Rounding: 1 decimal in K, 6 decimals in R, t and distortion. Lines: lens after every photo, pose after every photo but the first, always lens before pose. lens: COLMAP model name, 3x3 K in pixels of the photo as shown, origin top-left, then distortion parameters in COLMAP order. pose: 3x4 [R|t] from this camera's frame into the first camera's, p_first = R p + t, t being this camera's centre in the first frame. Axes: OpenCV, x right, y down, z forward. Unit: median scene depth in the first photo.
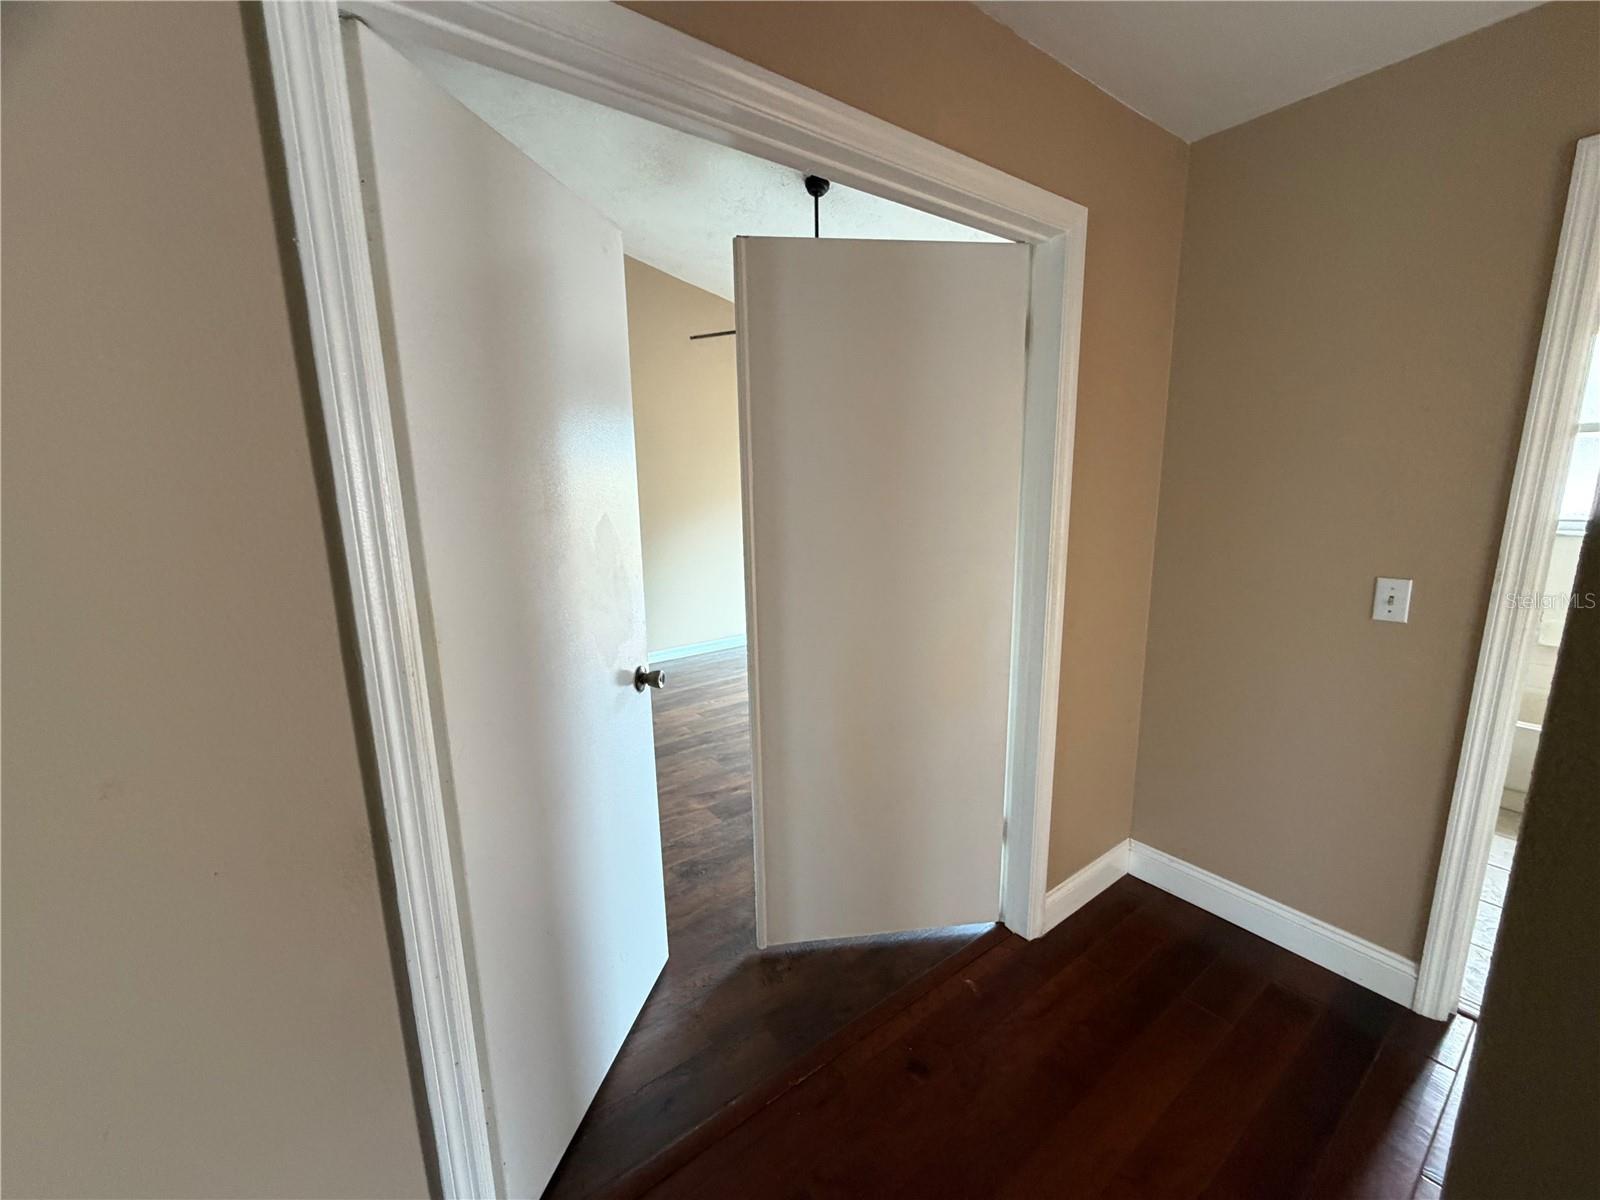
lens RADIAL K [[638.5, 0, 805.0], [0, 638.5, 606.9], [0, 0, 1]] dist [-0.000366, 0.000165]
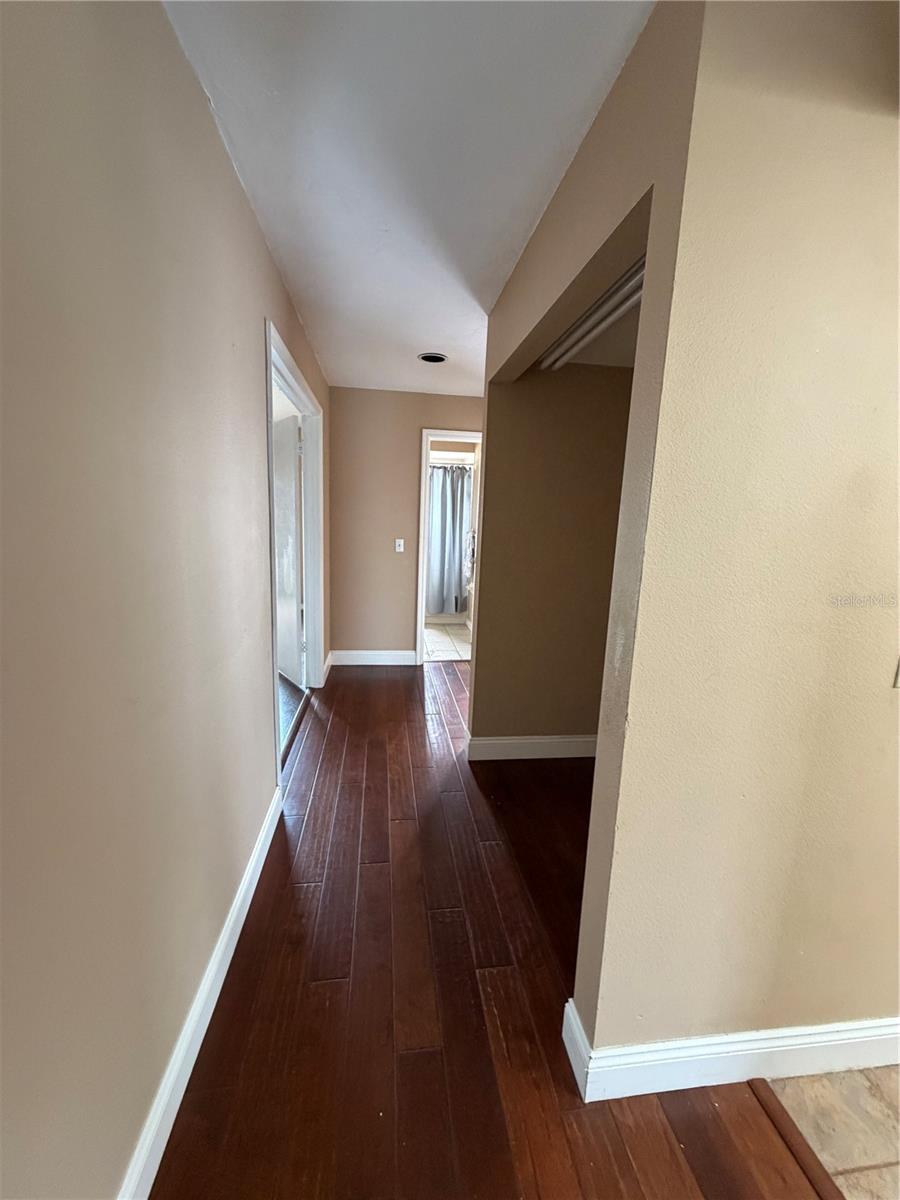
lens RADIAL K [[478.9, 0, 447.8], [0, 478.9, 597.5], [0, 0, 1]] dist [-0.000366, 0.000165]
pose [[0.491908, -0.117692, 0.862656, -1.174770], [0.120470, 0.990491, 0.066437, 0.124416], [-0.862272, 0.071243, 0.501409, -0.475414]]
